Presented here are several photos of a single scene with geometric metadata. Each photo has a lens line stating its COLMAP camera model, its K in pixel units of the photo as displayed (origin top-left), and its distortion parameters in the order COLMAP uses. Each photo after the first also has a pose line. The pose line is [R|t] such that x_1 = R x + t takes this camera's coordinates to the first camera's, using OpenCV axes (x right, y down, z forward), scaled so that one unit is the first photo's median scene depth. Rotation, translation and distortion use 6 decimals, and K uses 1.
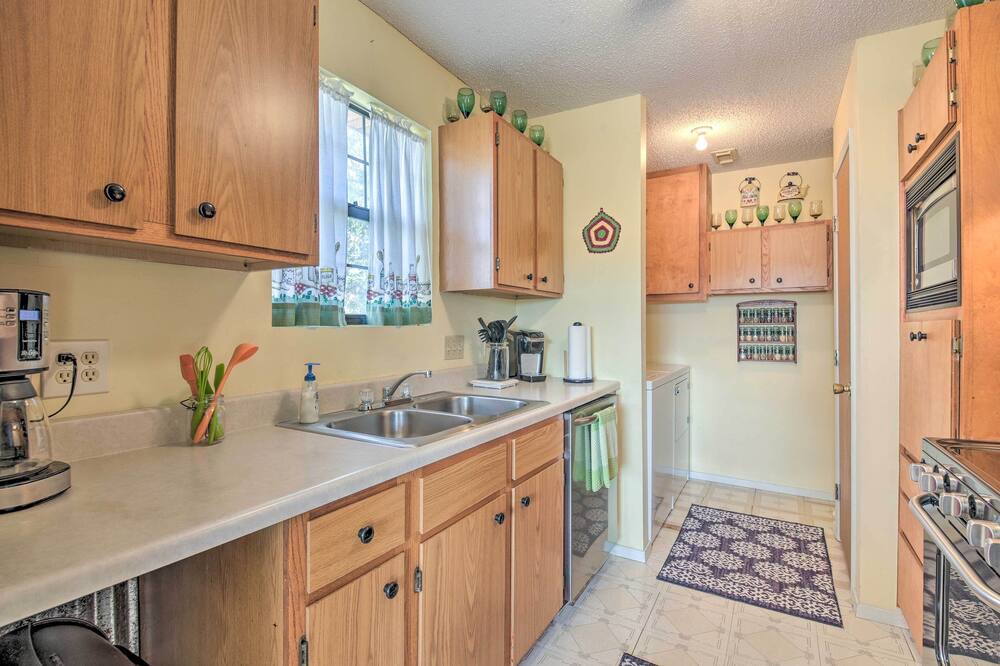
lens RADIAL K [[474.9, 0, 496.5], [0, 474.9, 320.7], [0, 0, 1]] dist [0.040437, -0.043959]
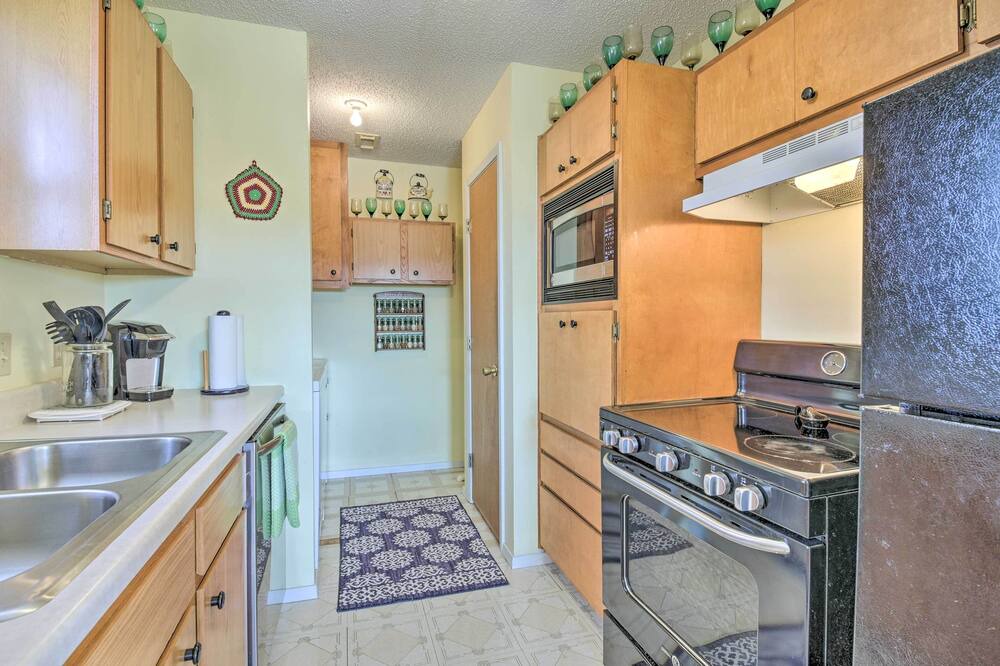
lens RADIAL K [[474.9, 0, 496.5], [0, 474.9, 320.7], [0, 0, 1]] dist [0.040437, -0.043959]
pose [[0.669855, -0.007011, 0.742459, -0.091499], [-0.007650, 0.999837, 0.016343, 0.003561], [-0.742452, -0.016627, 0.669692, 0.197561]]
